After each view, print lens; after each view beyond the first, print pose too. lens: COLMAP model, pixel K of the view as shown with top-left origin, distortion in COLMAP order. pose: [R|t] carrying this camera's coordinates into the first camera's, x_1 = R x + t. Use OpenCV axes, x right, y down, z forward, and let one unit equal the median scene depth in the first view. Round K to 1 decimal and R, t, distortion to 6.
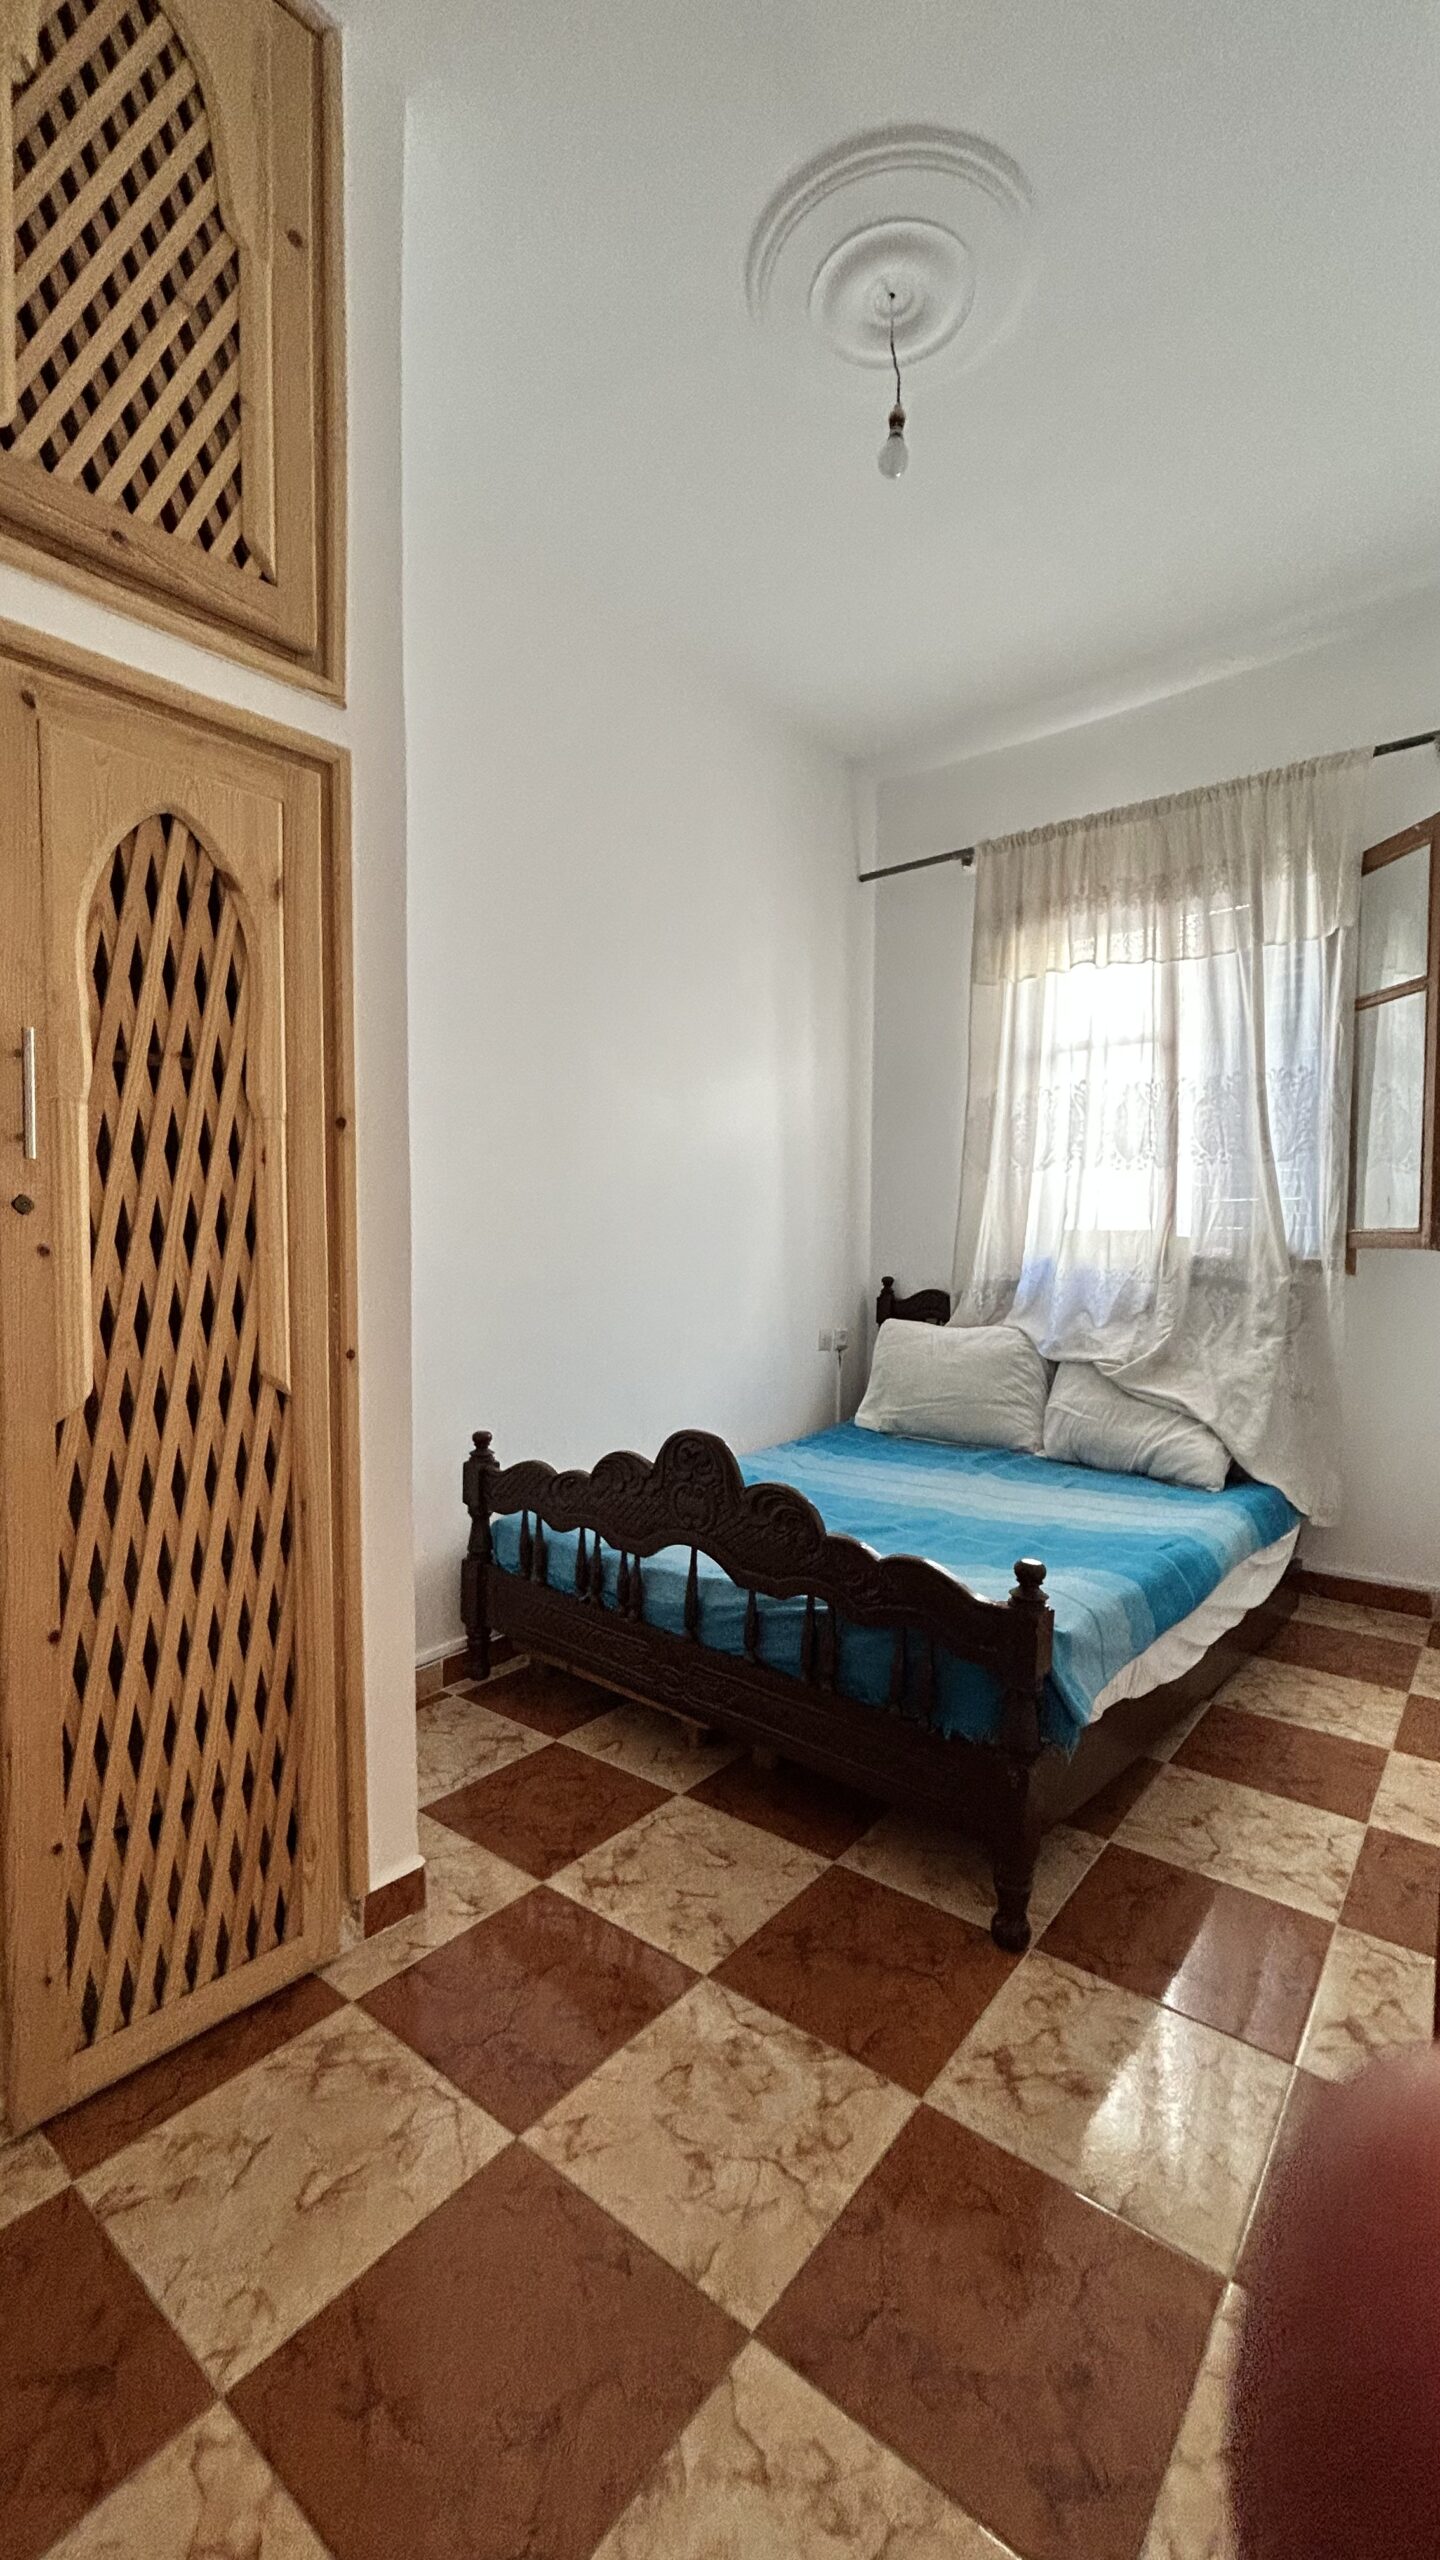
lens RADIAL K [[1047.1, 0, 729.7], [0, 1047.1, 1267.4], [0, 0, 1]] dist [-0.002313, 0.001165]
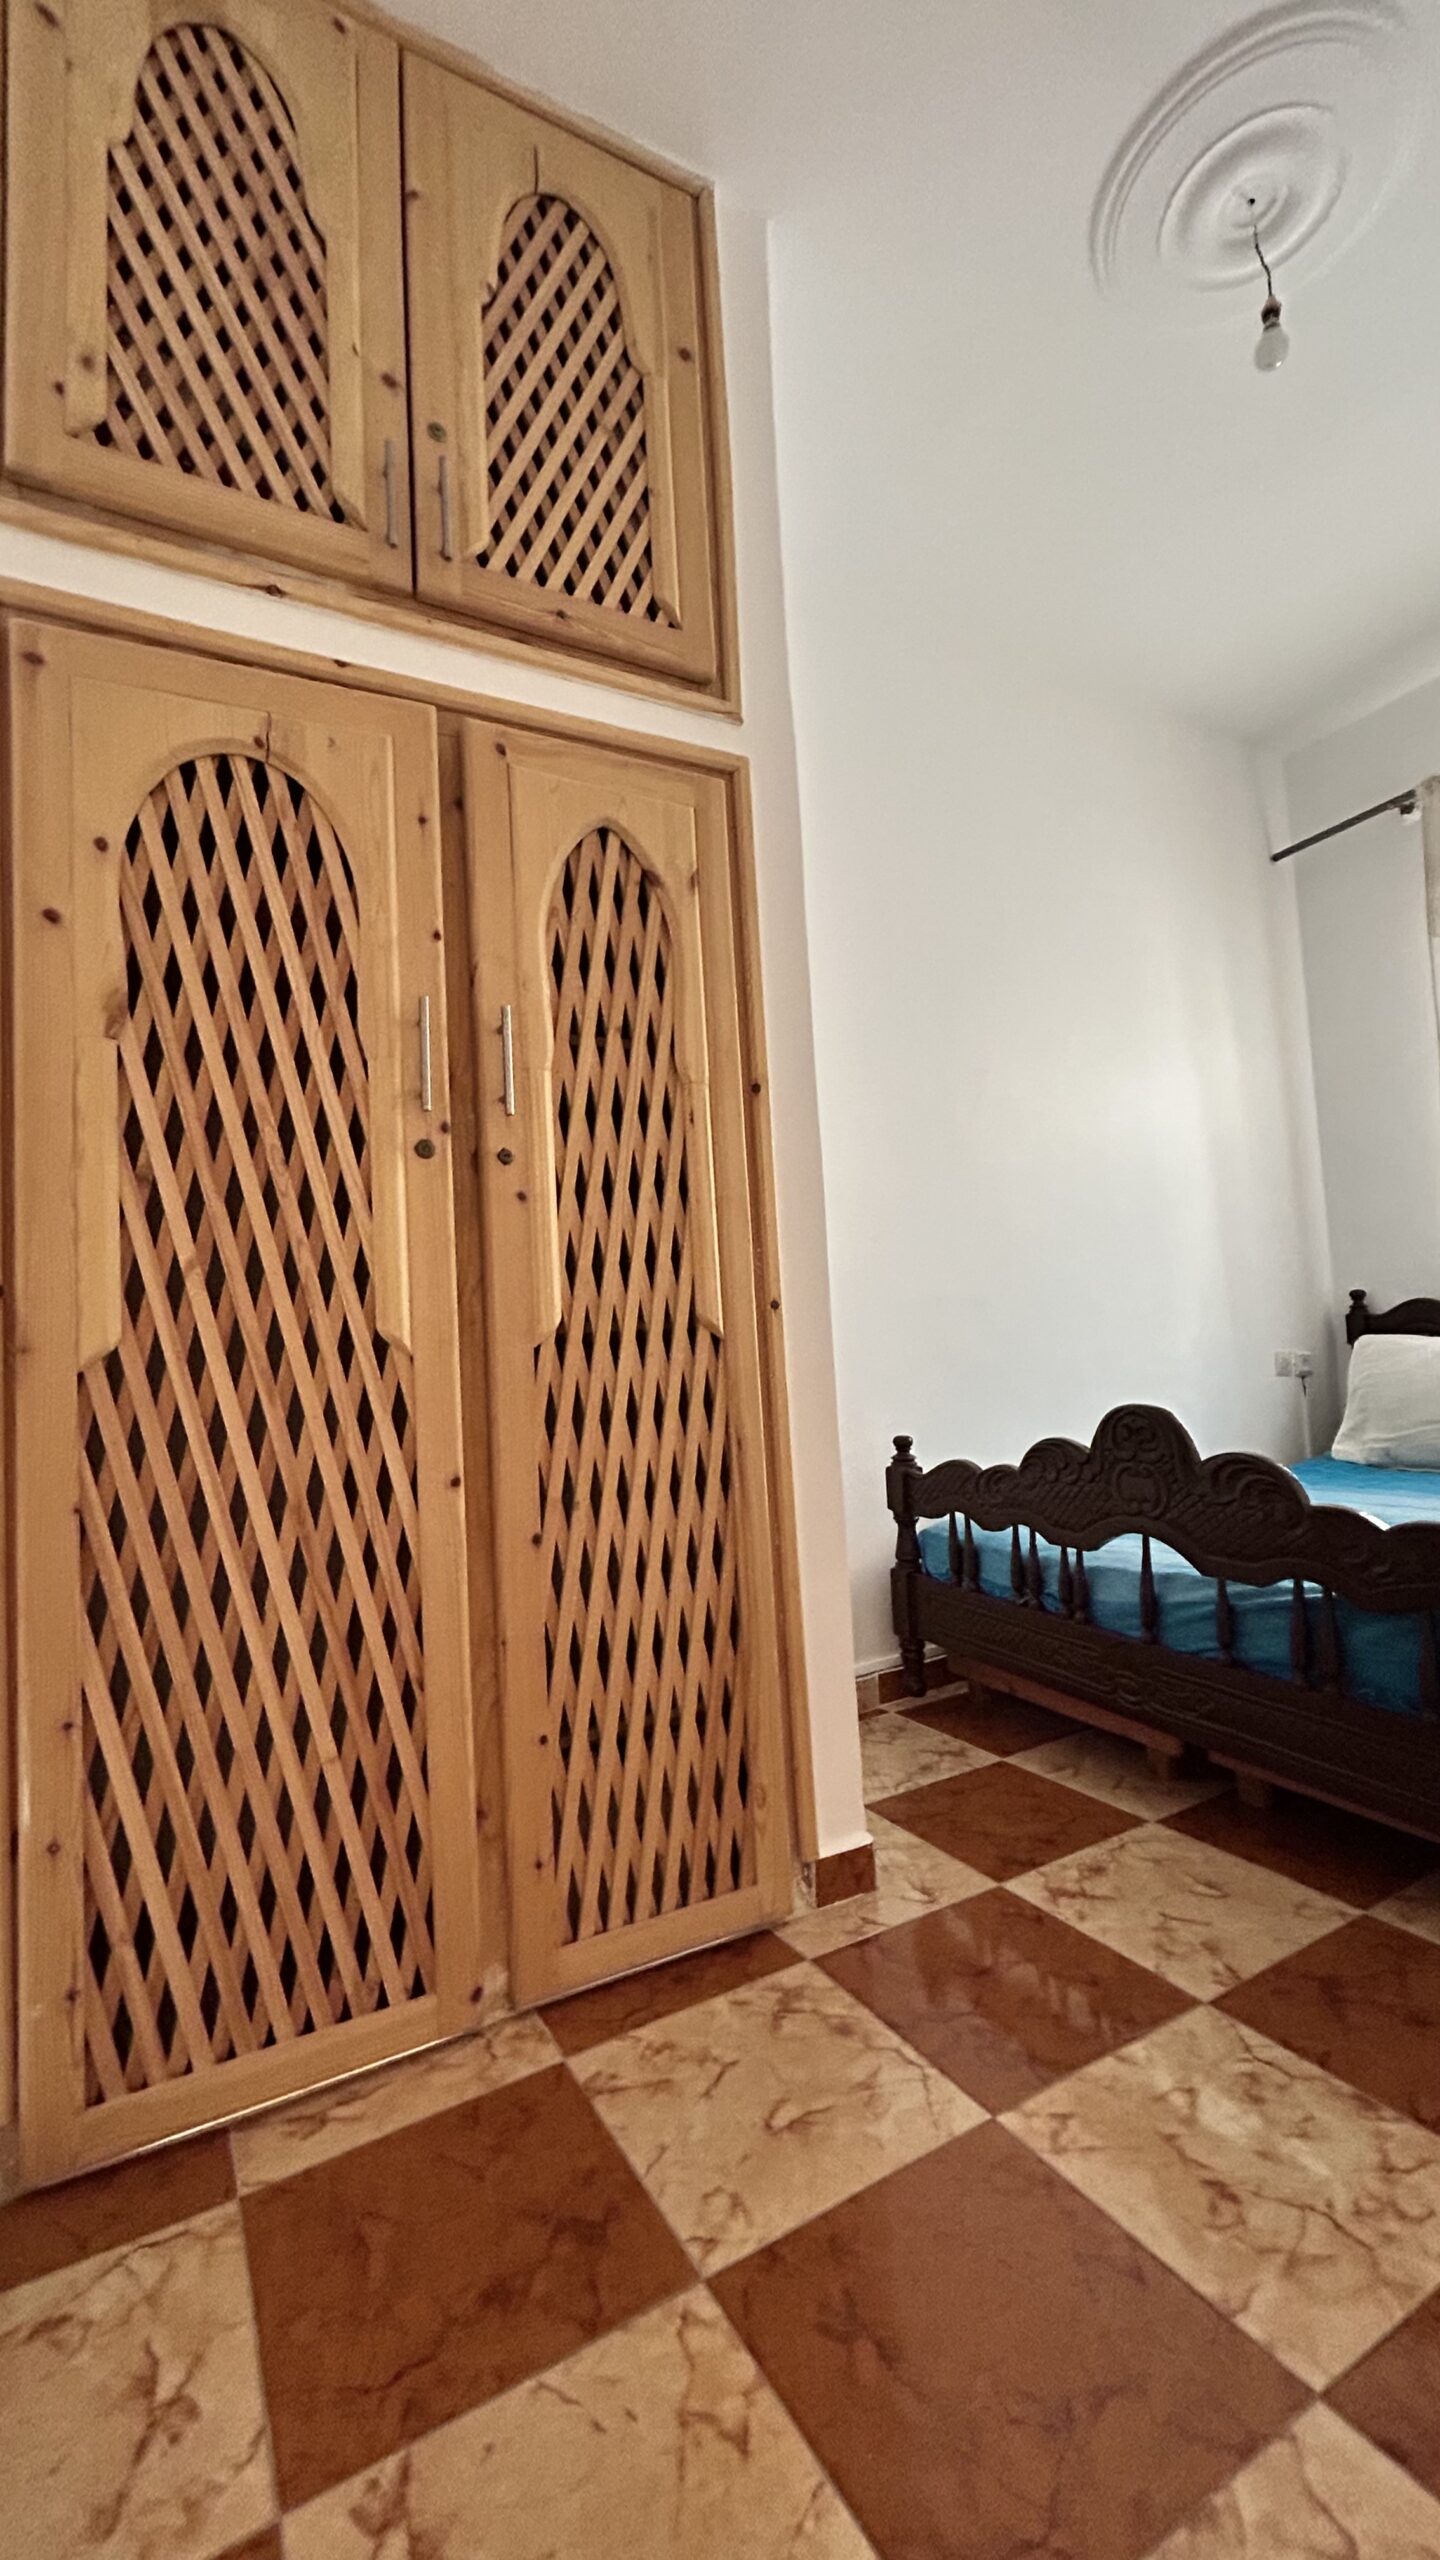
lens RADIAL K [[1047.1, 0, 722.8], [0, 1047.1, 1274.6], [0, 0, 1]] dist [-0.002313, 0.001165]
pose [[0.924267, -0.082180, -0.372797, -0.021791], [0.042839, 0.992713, -0.112627, 0.183944], [0.379336, 0.088127, 0.921053, 0.022080]]
